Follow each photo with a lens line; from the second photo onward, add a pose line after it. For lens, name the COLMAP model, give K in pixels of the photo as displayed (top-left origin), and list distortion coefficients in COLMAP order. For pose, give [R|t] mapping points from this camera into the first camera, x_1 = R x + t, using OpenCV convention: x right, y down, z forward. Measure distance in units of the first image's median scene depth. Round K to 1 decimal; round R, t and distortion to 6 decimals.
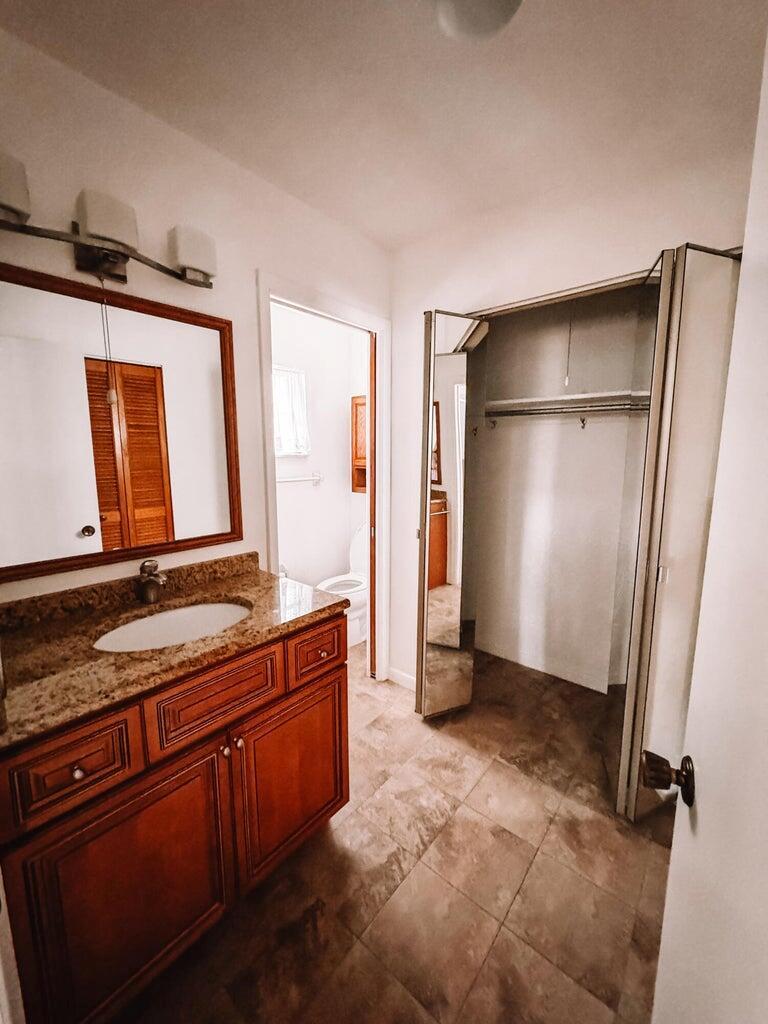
lens RADIAL K [[408.7, 0, 384.5], [0, 408.7, 507.5], [0, 0, 1]] dist [-0.002822, -0.000225]
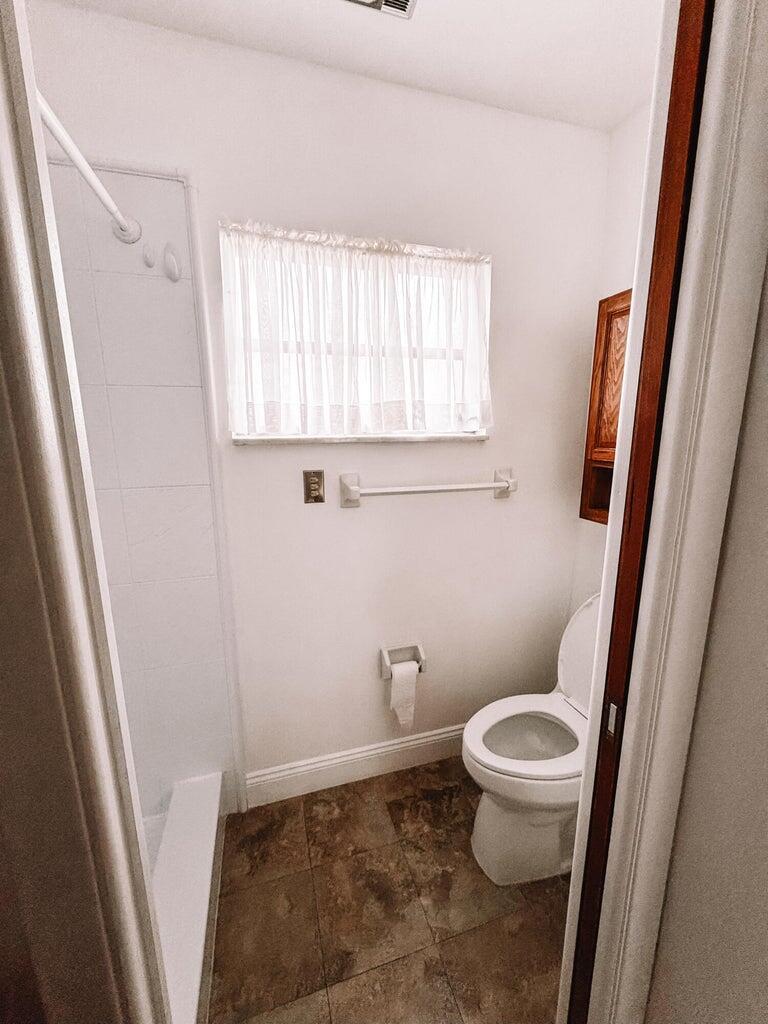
lens RADIAL K [[408.7, 0, 382.9], [0, 408.7, 511.7], [0, 0, 1]] dist [-0.002822, -0.000225]
pose [[0.833767, 0.093384, -0.544162, -0.016013], [-0.068100, 0.995460, 0.066490, -0.062907], [0.547901, -0.018379, 0.836341, 0.518633]]
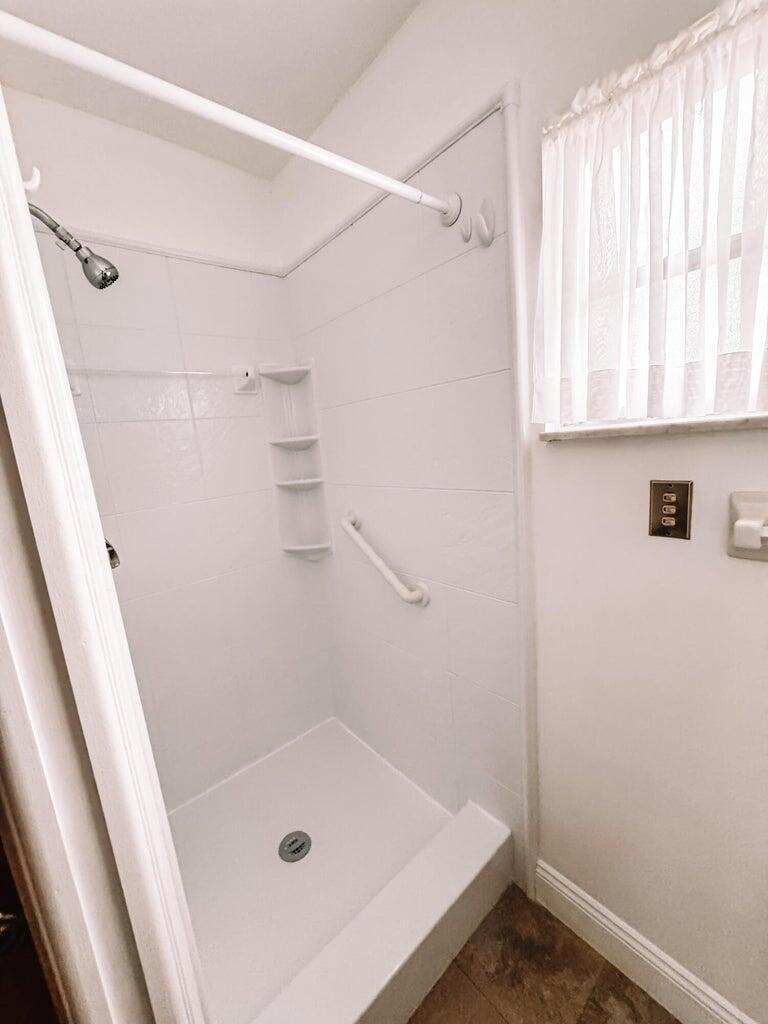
lens RADIAL K [[408.7, 0, 384.9], [0, 408.7, 514.8], [0, 0, 1]] dist [-0.002822, -0.000225]
pose [[-0.162521, 0.176453, -0.970799, -0.080373], [-0.067688, 0.979568, 0.189378, -0.111600], [0.984381, 0.096490, -0.147256, 0.898307]]
